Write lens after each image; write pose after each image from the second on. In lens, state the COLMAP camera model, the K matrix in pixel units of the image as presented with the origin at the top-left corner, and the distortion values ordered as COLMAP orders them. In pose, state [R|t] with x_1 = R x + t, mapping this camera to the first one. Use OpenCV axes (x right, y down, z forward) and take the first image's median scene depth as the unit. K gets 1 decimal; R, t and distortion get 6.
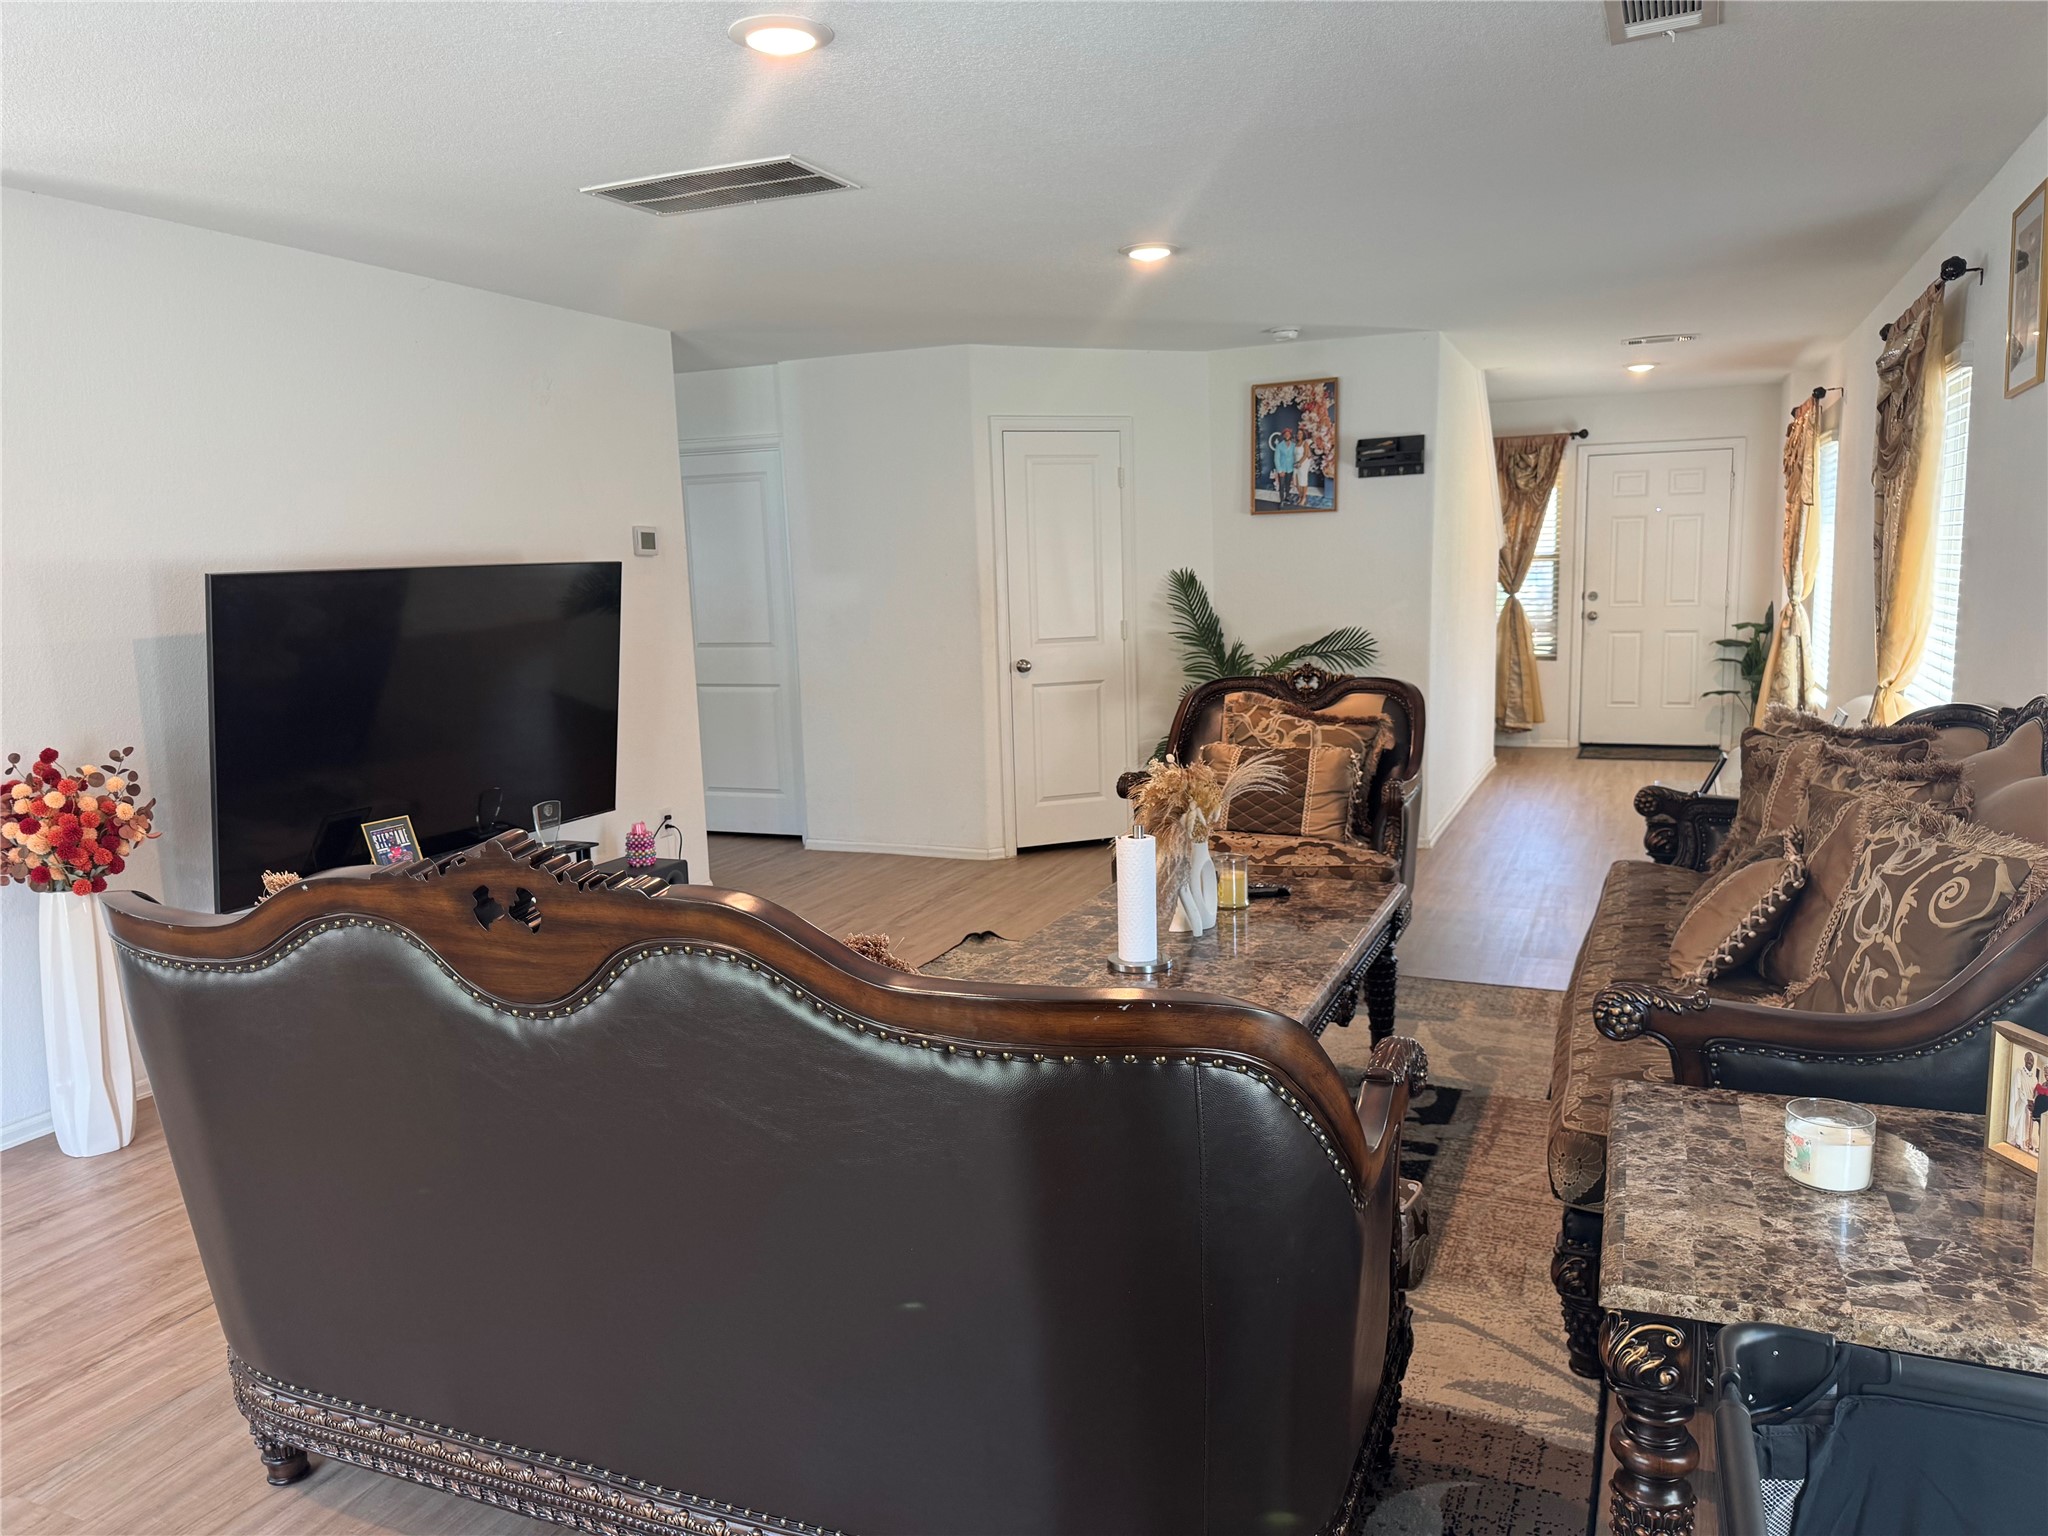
lens RADIAL K [[1432.0, 0, 1028.4], [0, 1432.0, 783.9], [0, 0, 1]] dist [0.055062, -0.060343]
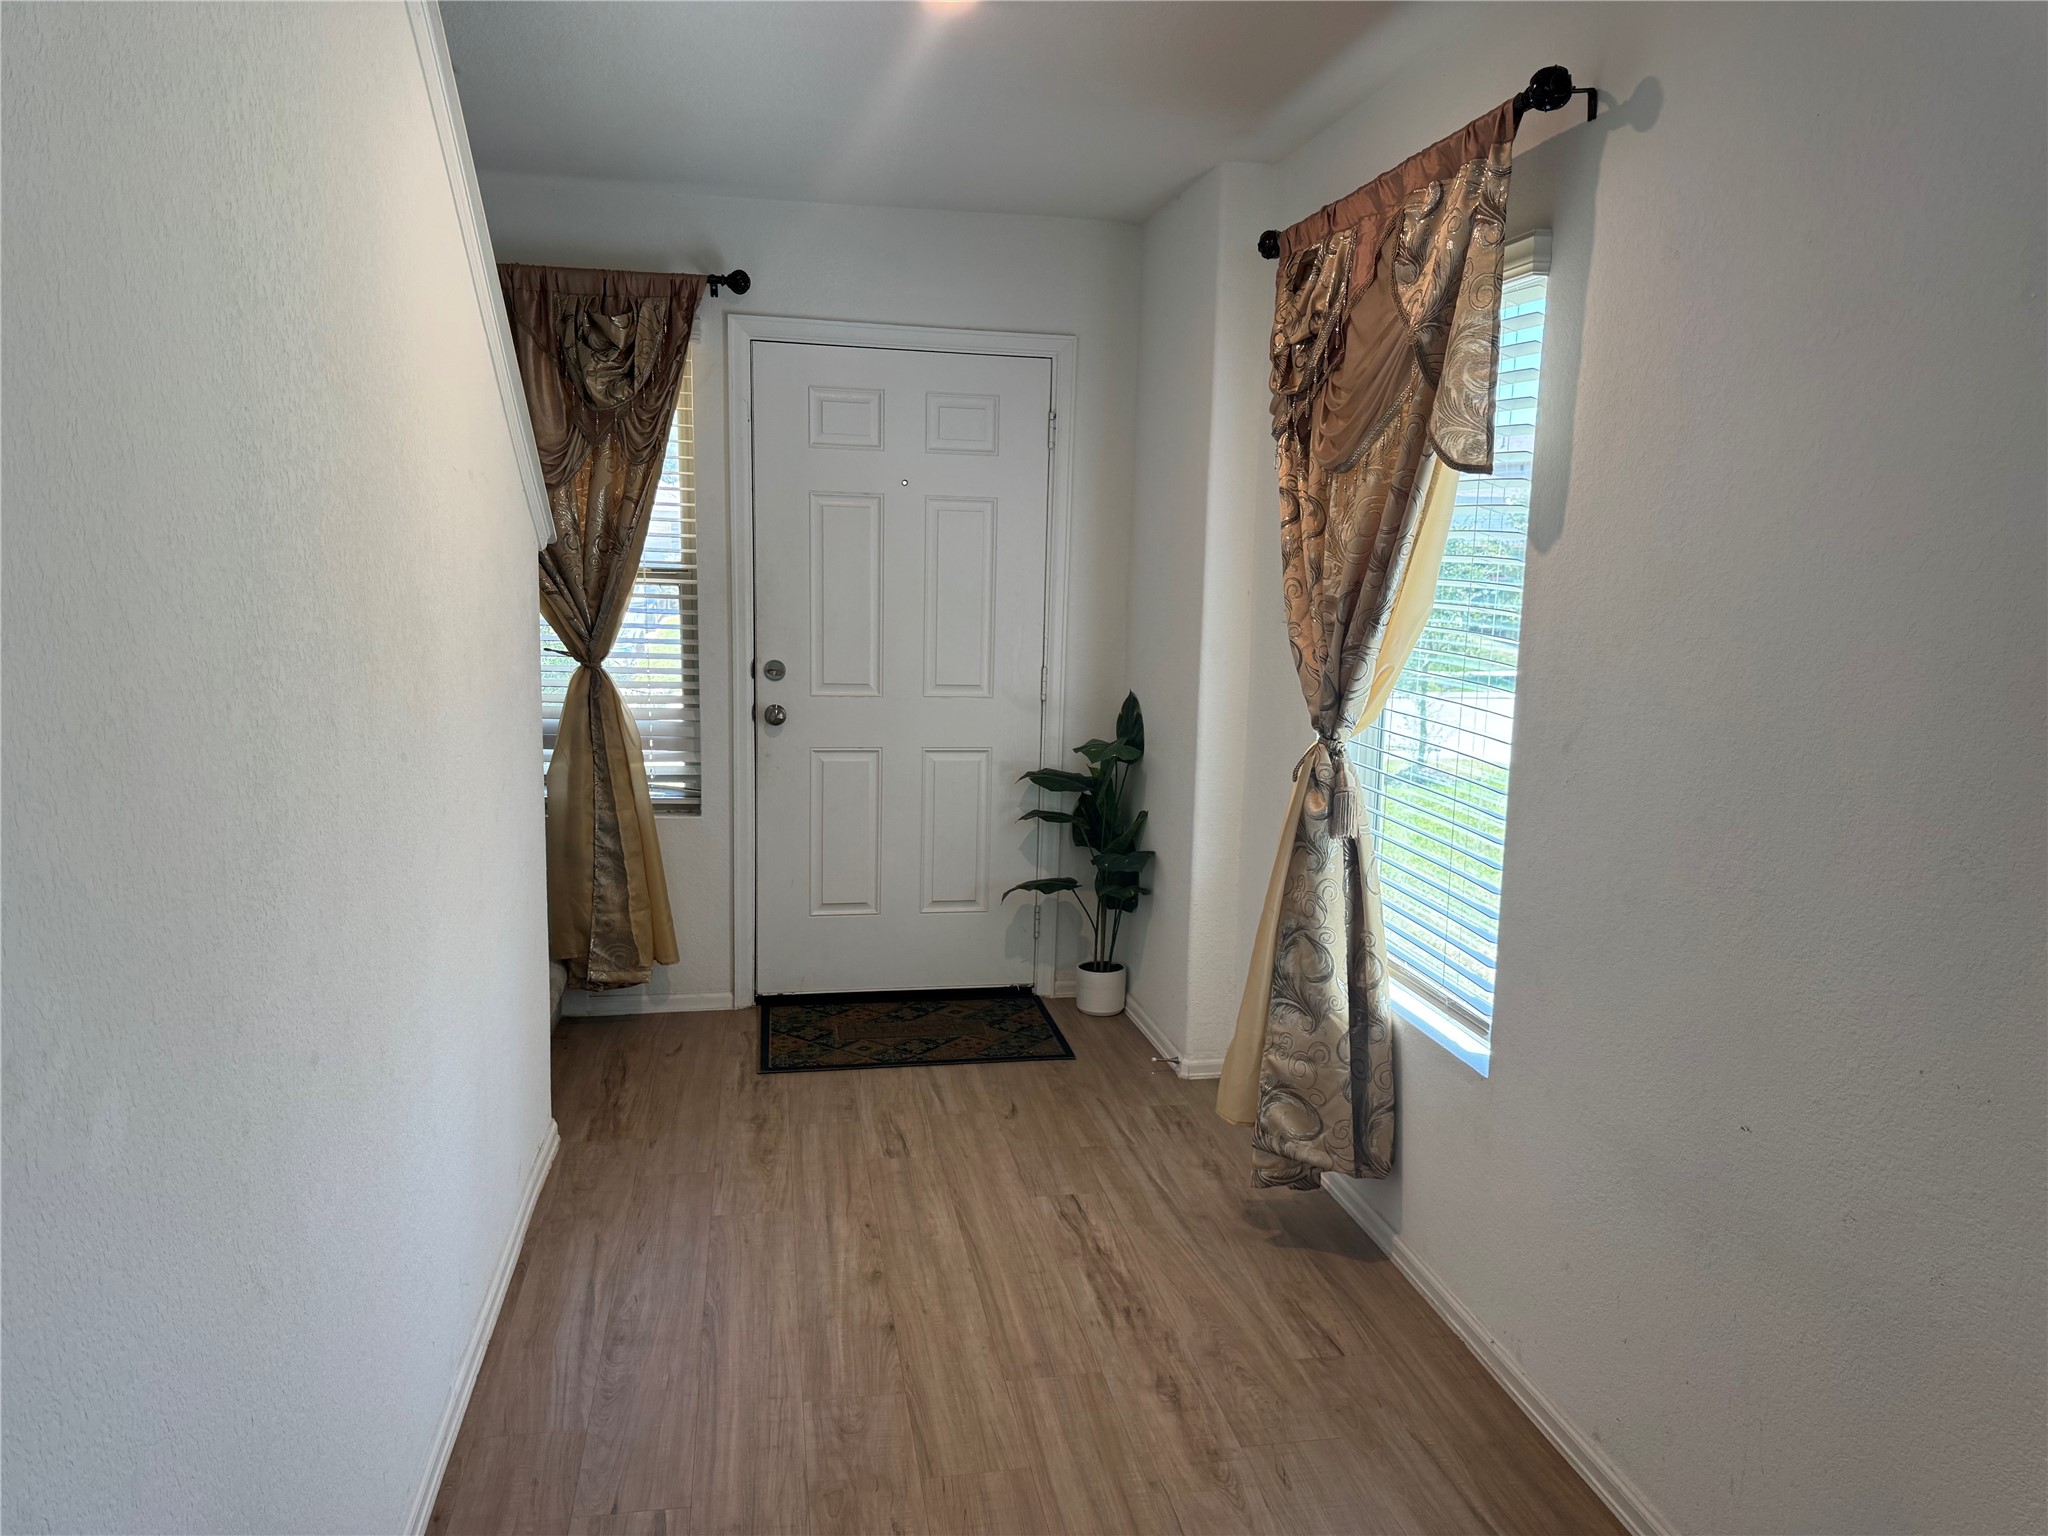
lens RADIAL K [[1432.0, 0, 1033.1], [0, 1432.0, 780.3], [0, 0, 1]] dist [0.055062, -0.060343]
pose [[0.825234, -0.039935, 0.563378, 0.213614], [0.038421, 0.999156, 0.014546, -0.101895], [-0.563483, 0.009642, 0.826071, 0.607554]]
